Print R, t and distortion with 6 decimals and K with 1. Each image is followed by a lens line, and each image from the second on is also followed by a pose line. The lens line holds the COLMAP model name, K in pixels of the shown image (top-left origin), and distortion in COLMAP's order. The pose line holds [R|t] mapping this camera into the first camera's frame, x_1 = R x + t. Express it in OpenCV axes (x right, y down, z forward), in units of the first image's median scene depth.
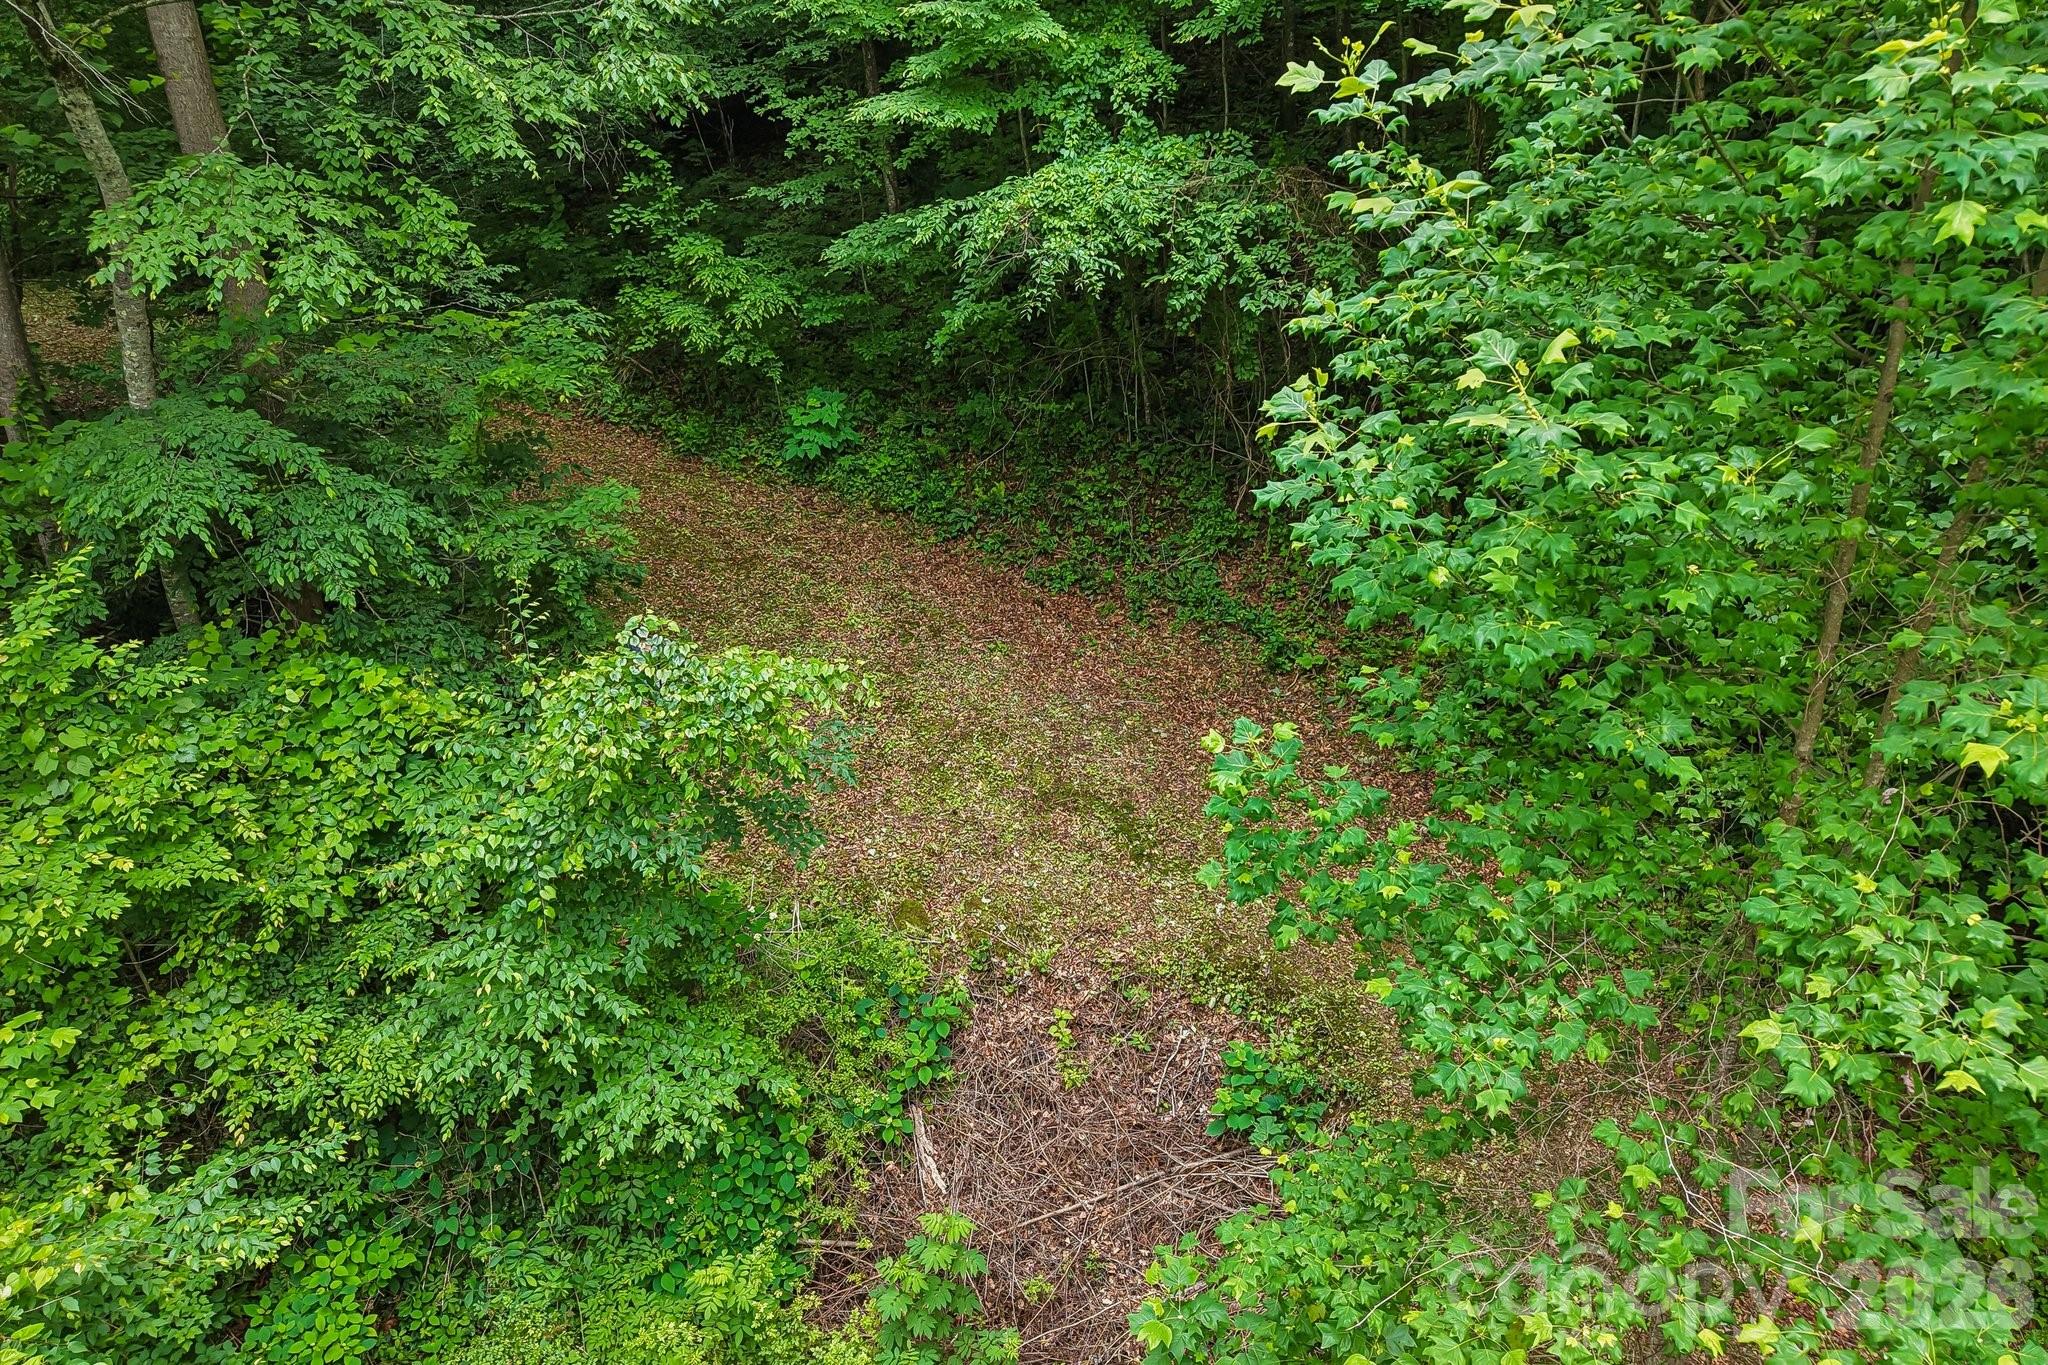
lens RADIAL K [[1352.4, 0, 1012.8], [0, 1352.4, 676.7], [0, 0, 1]] dist [-0.003670, -0.001358]
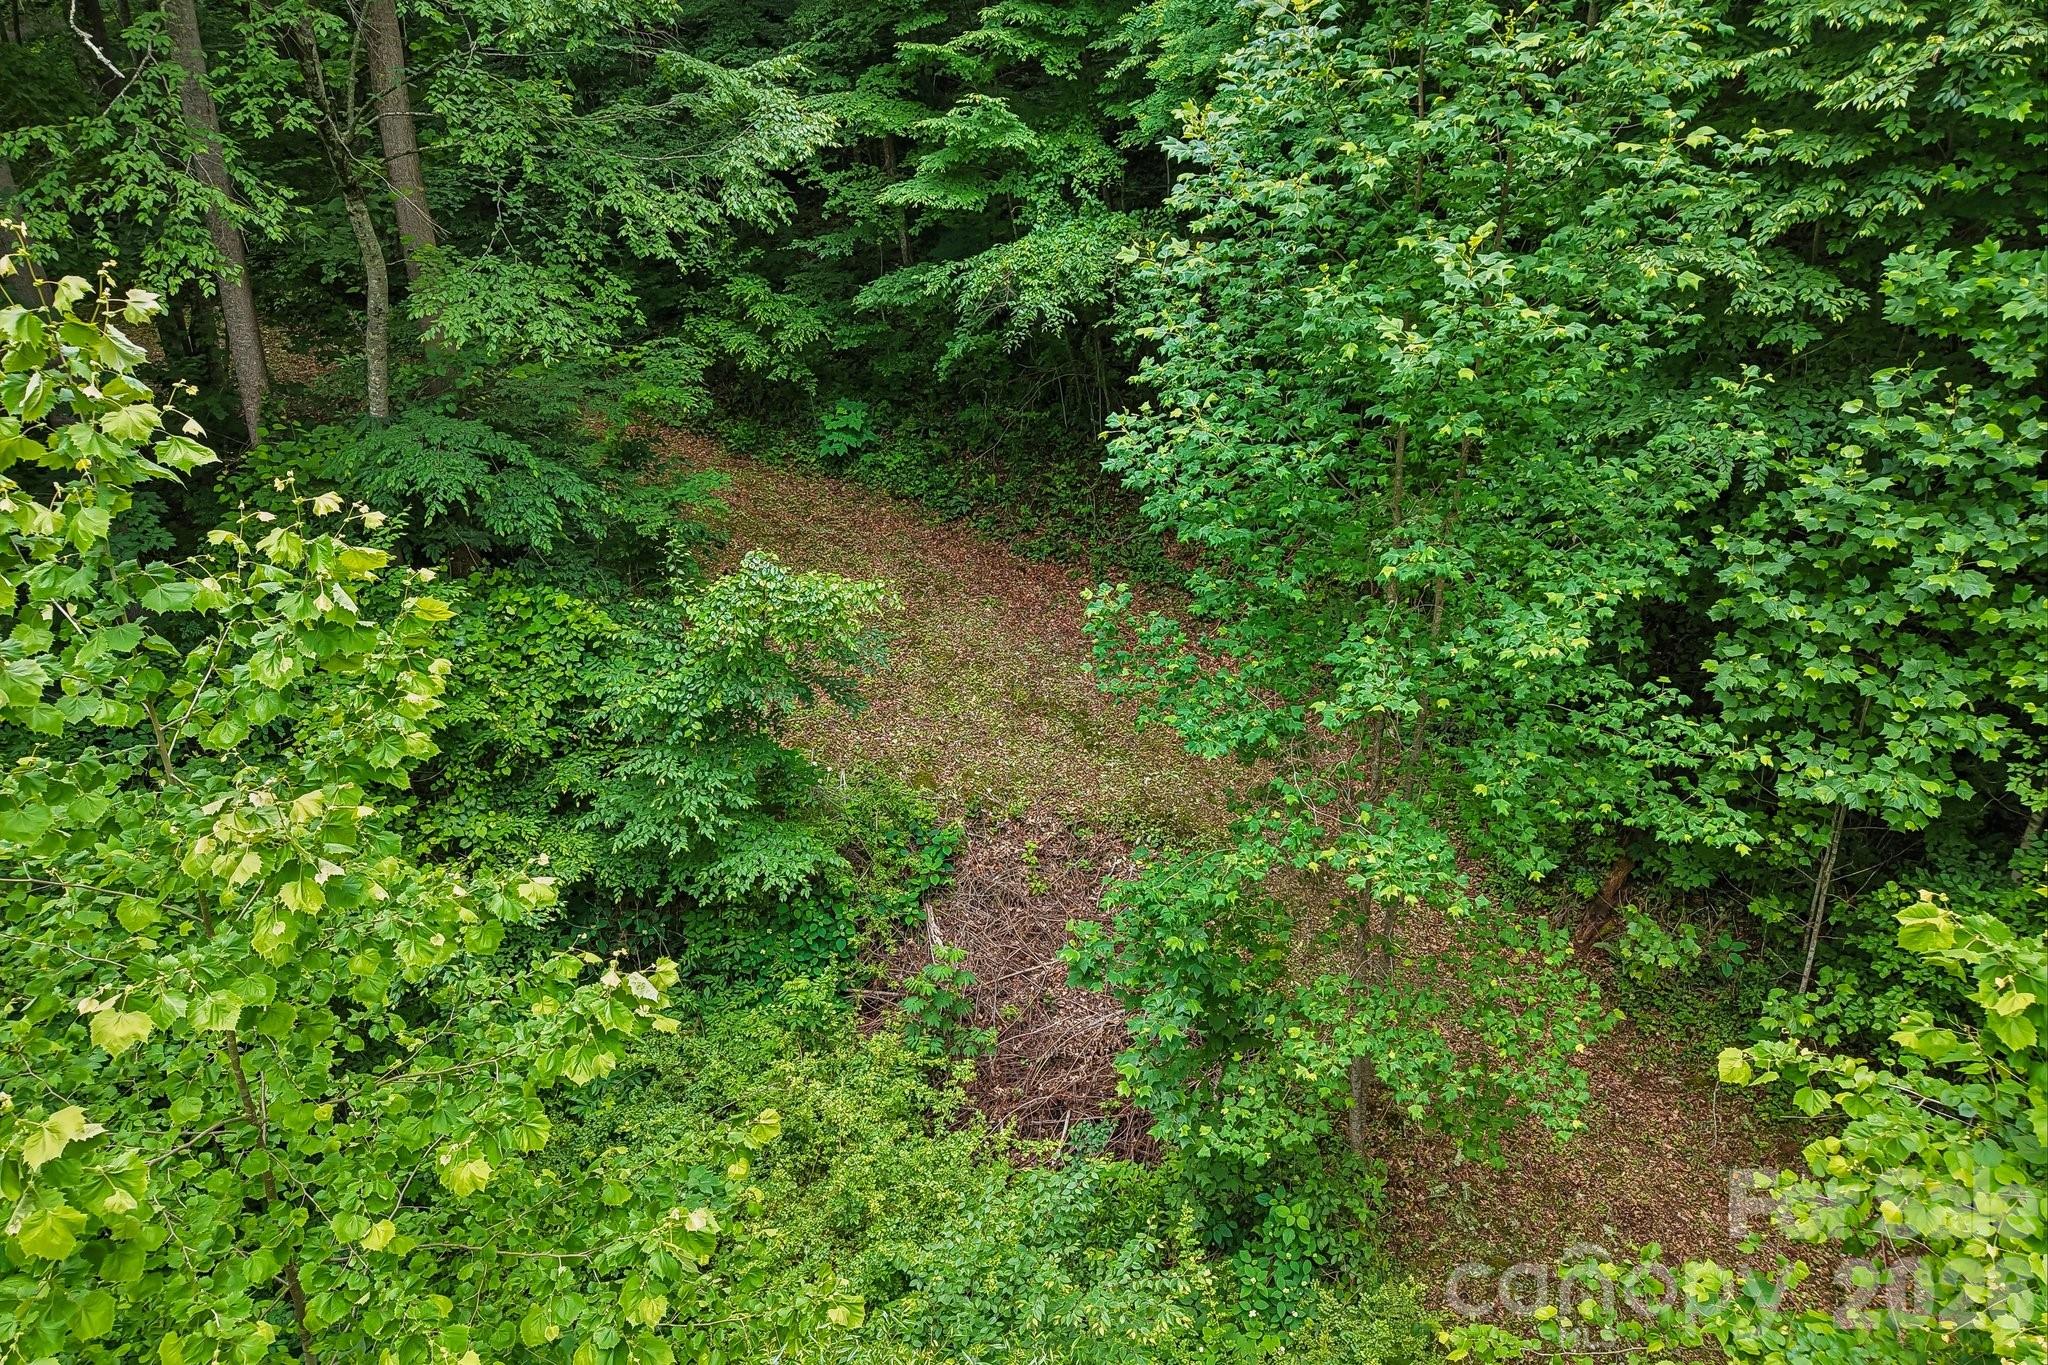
lens RADIAL K [[1352.4, 0, 1034.7], [0, 1352.4, 688.5], [0, 0, 1]] dist [-0.003670, -0.001358]
pose [[0.999901, -0.000575, 0.014074, 0.024537], [0.000484, 0.999979, 0.006462, 0.089970], [-0.014078, -0.006454, 0.999880, -0.496119]]
